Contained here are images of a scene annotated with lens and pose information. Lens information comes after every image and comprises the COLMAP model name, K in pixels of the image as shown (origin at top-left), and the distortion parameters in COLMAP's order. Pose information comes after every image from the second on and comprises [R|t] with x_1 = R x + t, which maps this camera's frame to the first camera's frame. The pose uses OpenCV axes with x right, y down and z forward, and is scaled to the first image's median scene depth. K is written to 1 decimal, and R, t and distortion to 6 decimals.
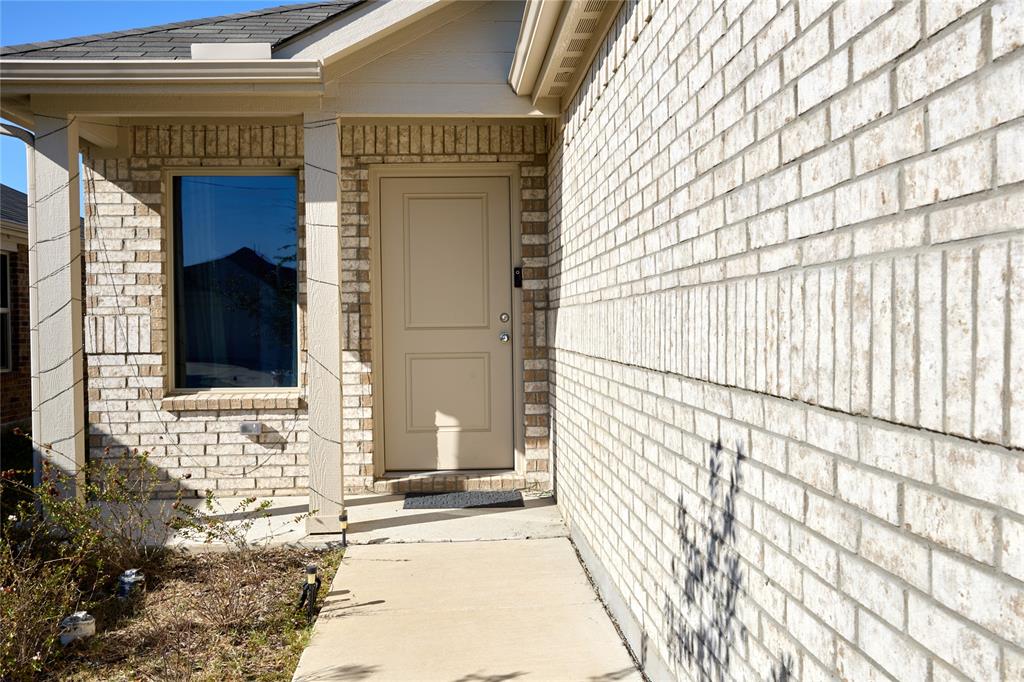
lens RADIAL K [[976.8, 0, 510.5], [0, 976.8, 337.1], [0, 0, 1]] dist [-0.013088, 0.000000]
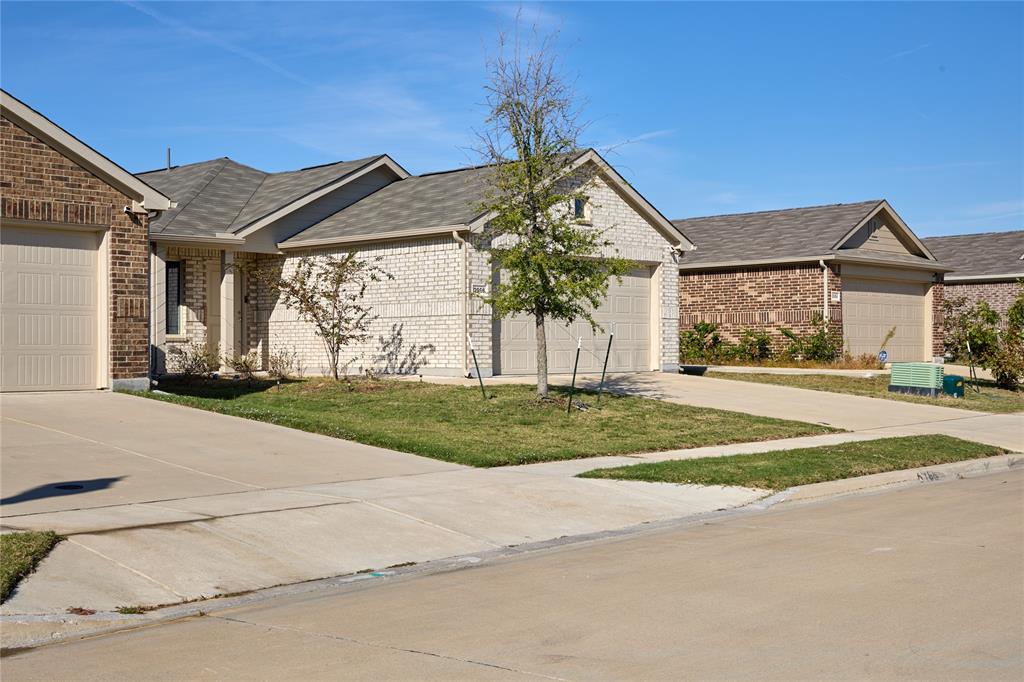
lens RADIAL K [[1371.6, 0, 512.2], [0, 1371.6, 341.2], [0, 0, 1]] dist [0.035848, 0.000000]
pose [[0.716116, 0.010631, 0.697900, -2.435851], [0.014971, 0.999420, -0.030586, 0.216293], [-0.697821, 0.032351, 0.715542, -2.679836]]
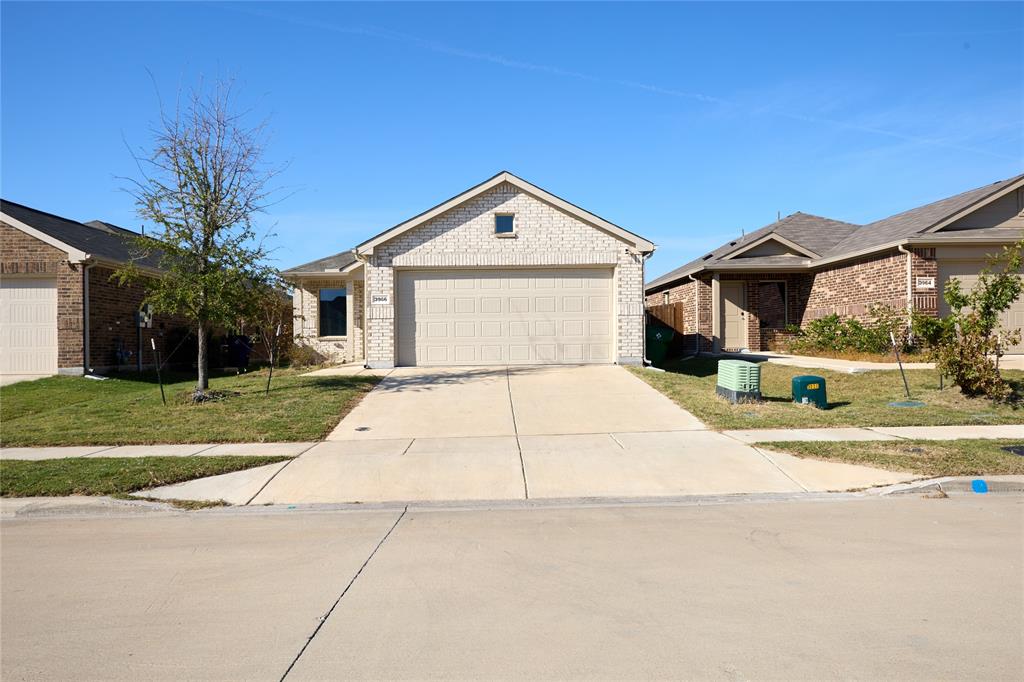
lens RADIAL K [[738.3, 0, 513.2], [0, 738.3, 343.6], [0, 0, 1]] dist [0.005468, -0.000837]
pose [[0.999033, -0.004002, -0.043782, 0.724105], [0.003042, 0.999754, -0.021958, 0.171086], [0.043859, 0.021804, 0.998800, -2.462466]]
